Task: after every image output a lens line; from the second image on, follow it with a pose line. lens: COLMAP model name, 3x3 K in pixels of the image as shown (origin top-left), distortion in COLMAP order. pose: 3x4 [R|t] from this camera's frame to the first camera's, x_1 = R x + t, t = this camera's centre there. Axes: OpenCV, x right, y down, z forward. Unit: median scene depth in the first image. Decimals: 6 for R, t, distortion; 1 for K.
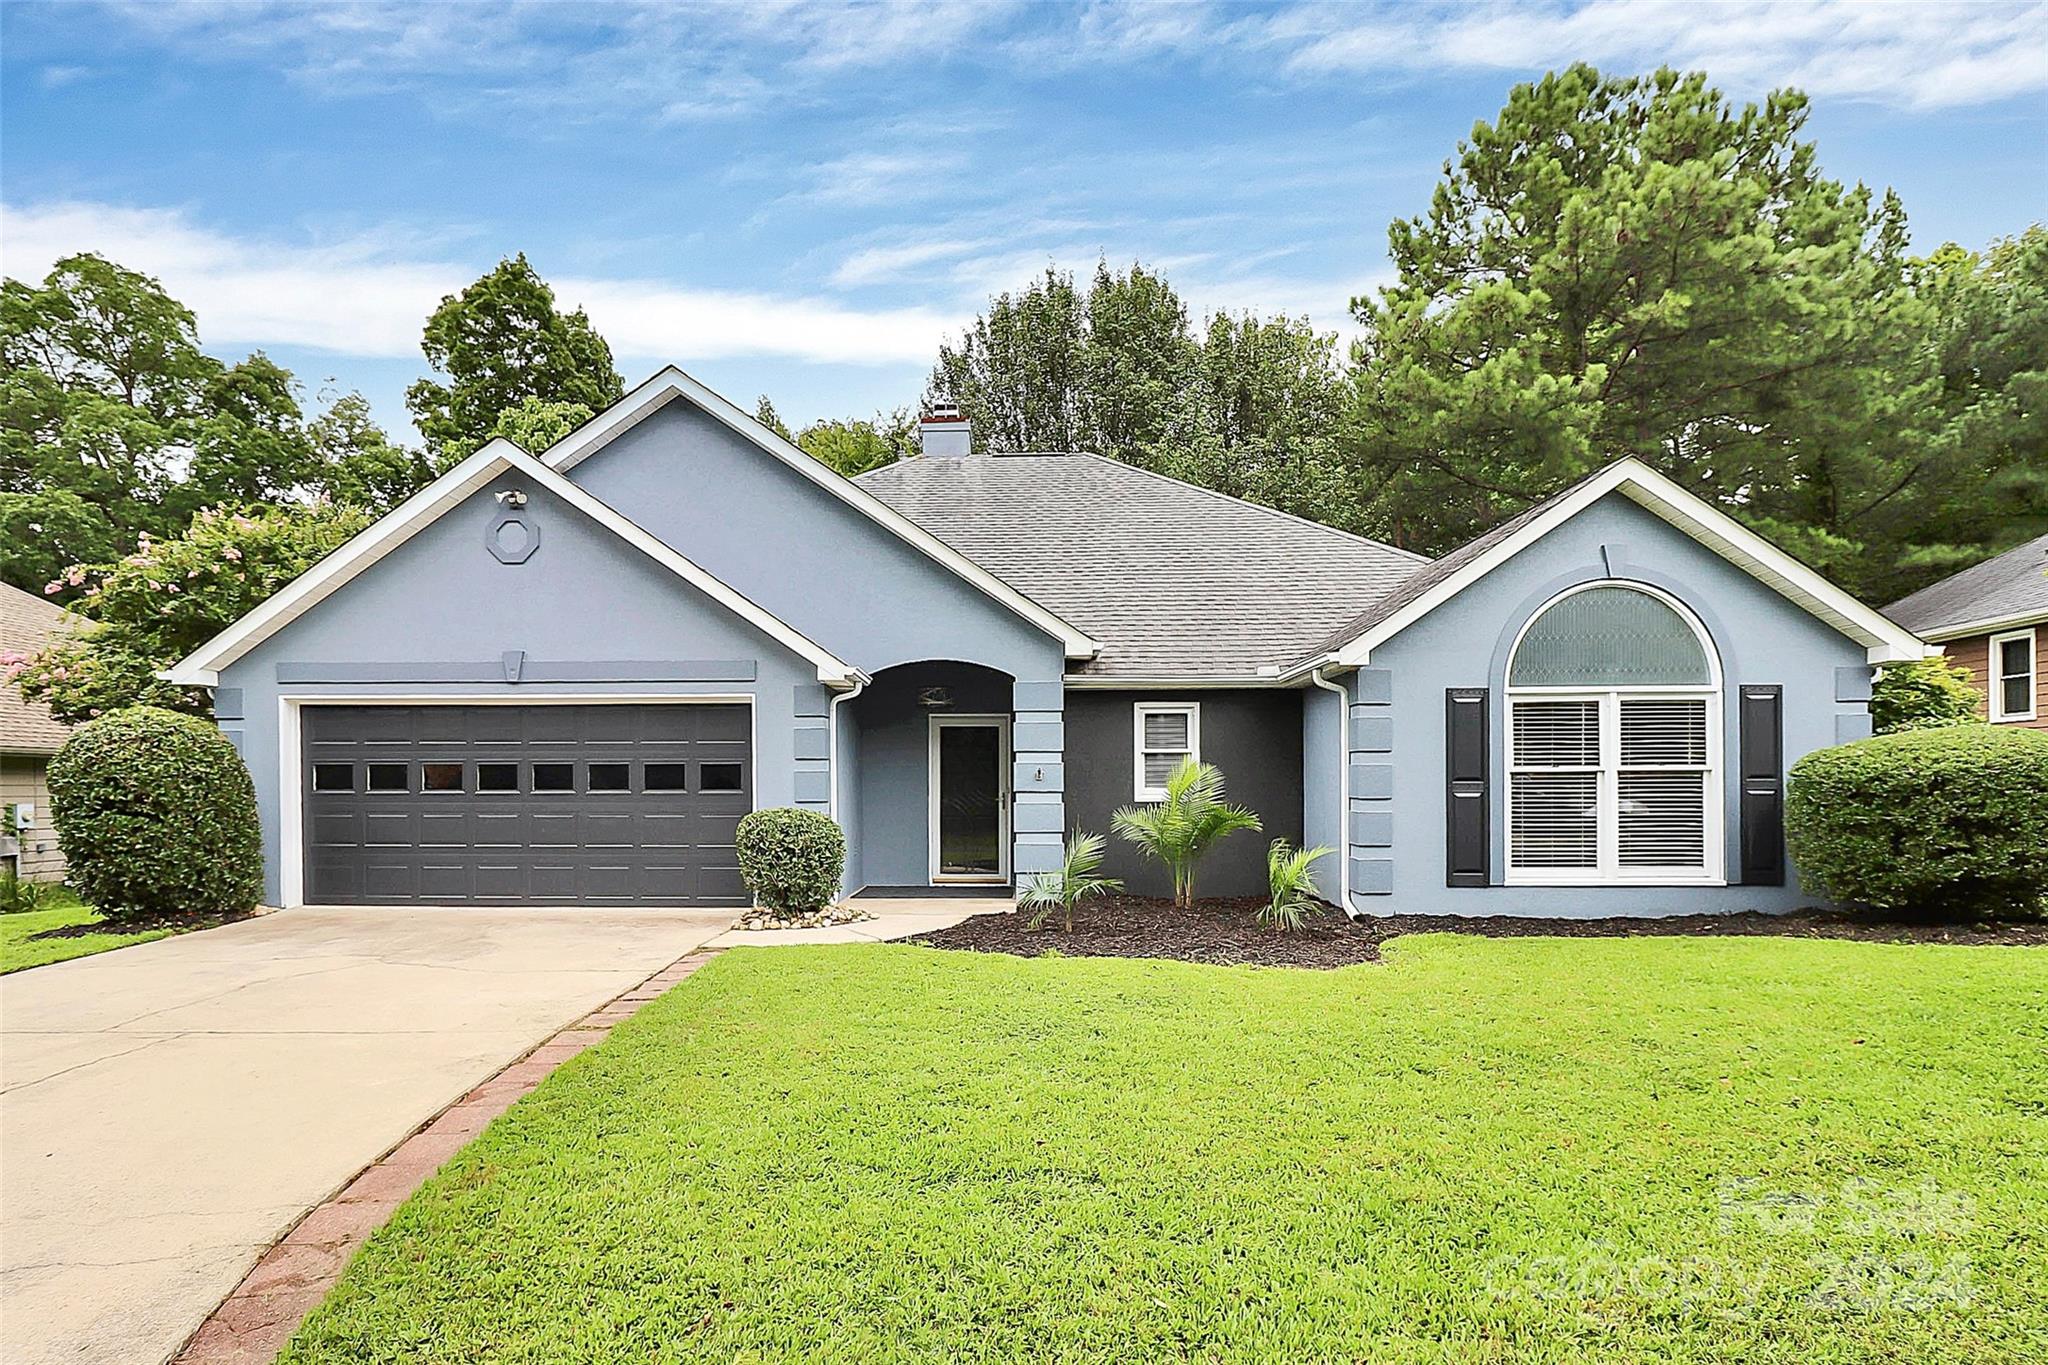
lens RADIAL K [[972.8, 0, 1023.1], [0, 972.8, 663.7], [0, 0, 1]] dist [-0.000586, -0.008106]
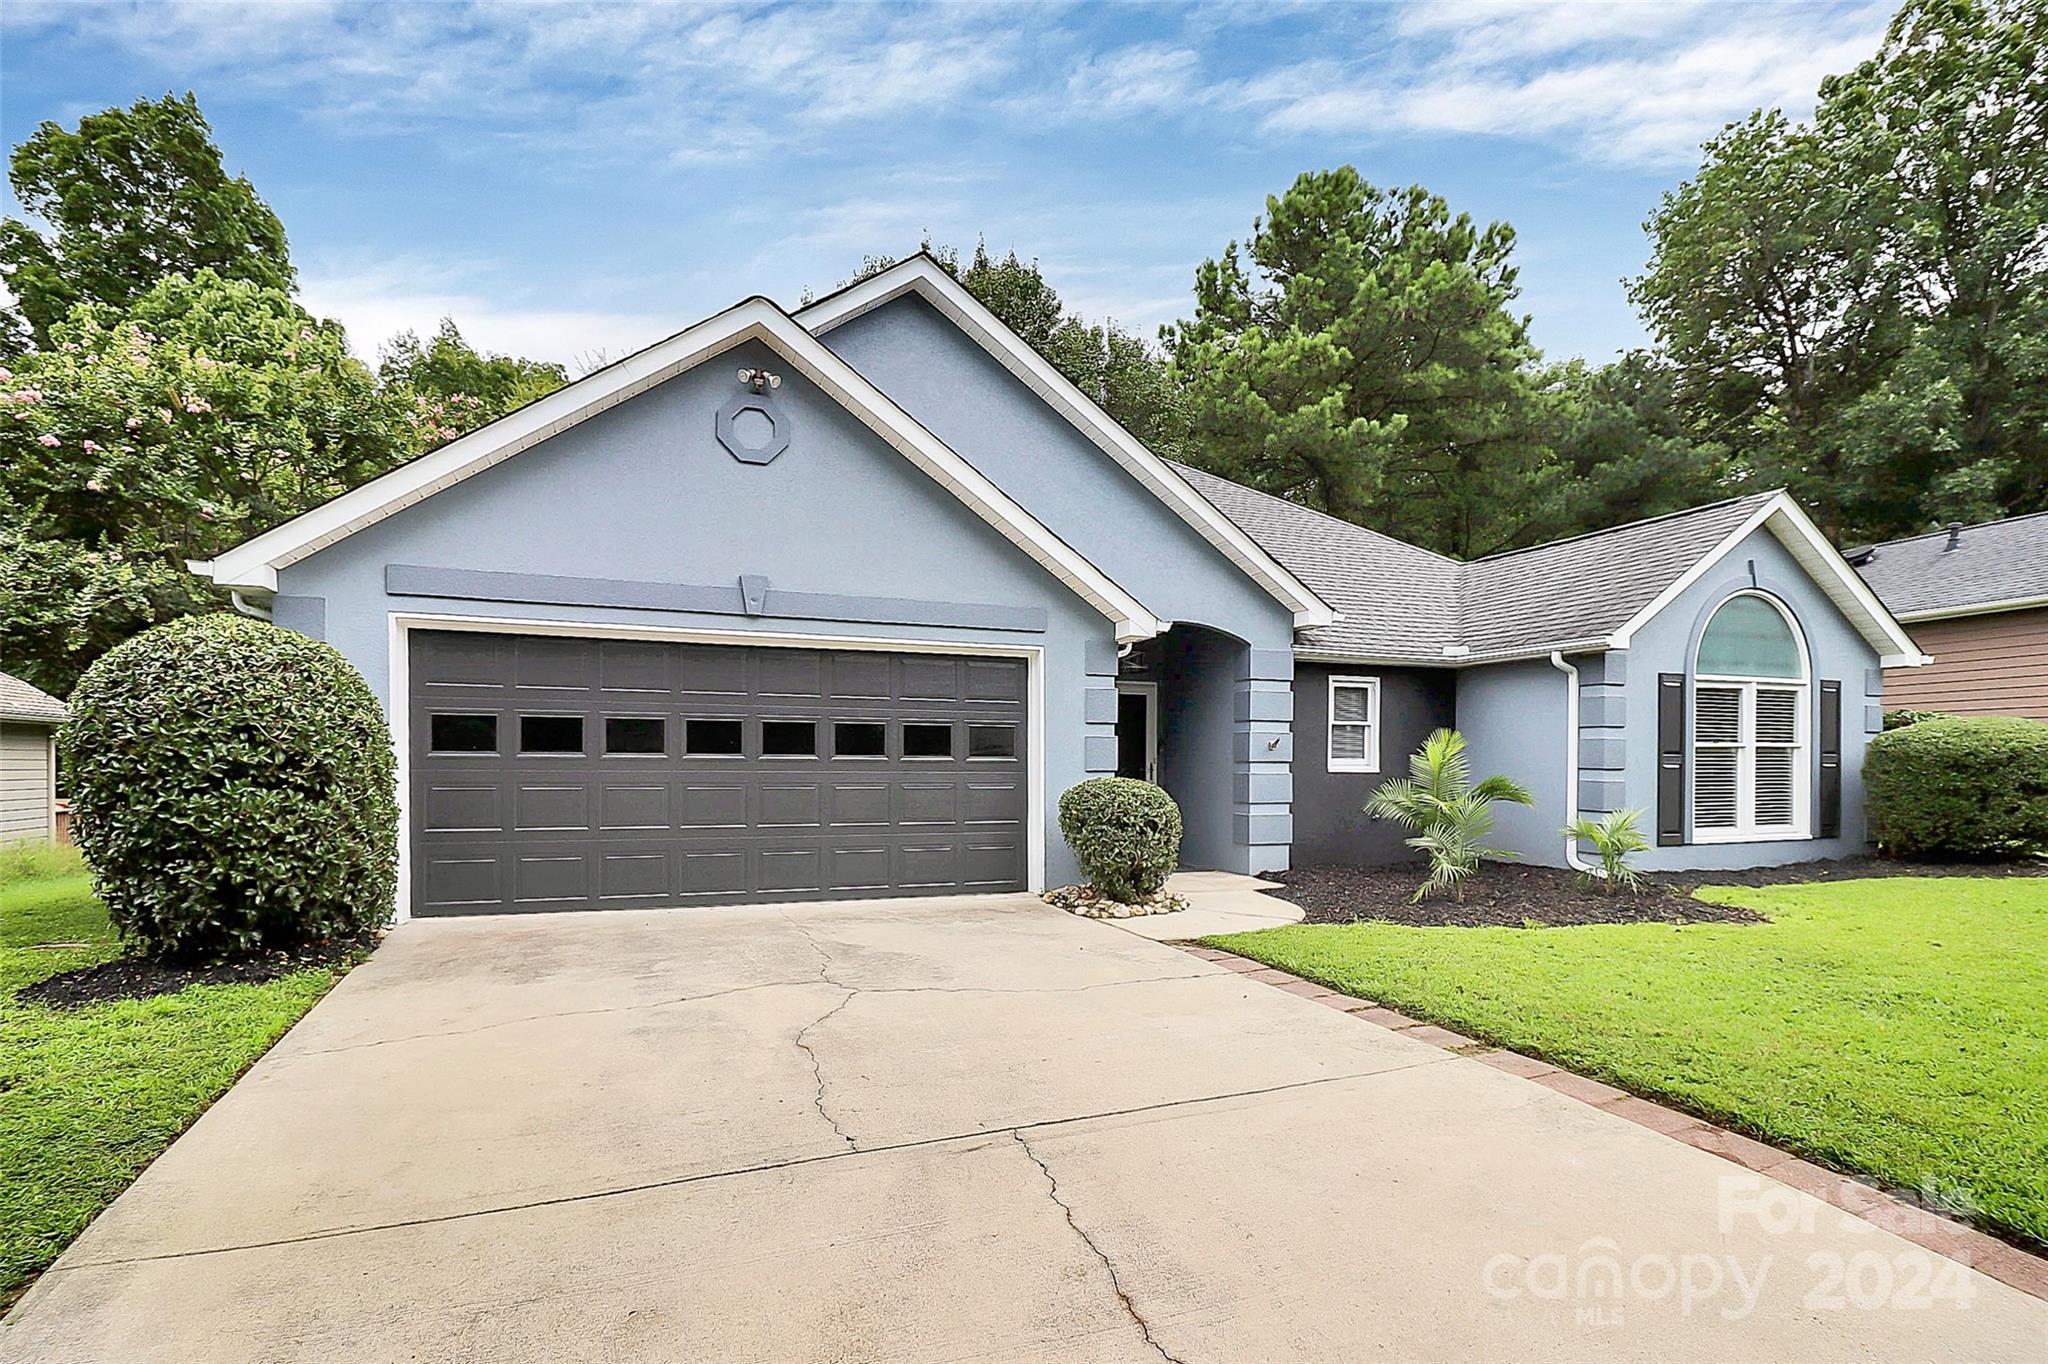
lens RADIAL K [[920.4, 0, 1036.3], [0, 920.4, 644.6], [0, 0, 1]] dist [-0.001732, -0.006799]
pose [[0.931573, 0.052678, 0.359718, -0.571611], [-0.051499, 0.998590, -0.012869, 0.039736], [-0.359889, -0.006536, 0.932972, 0.231103]]
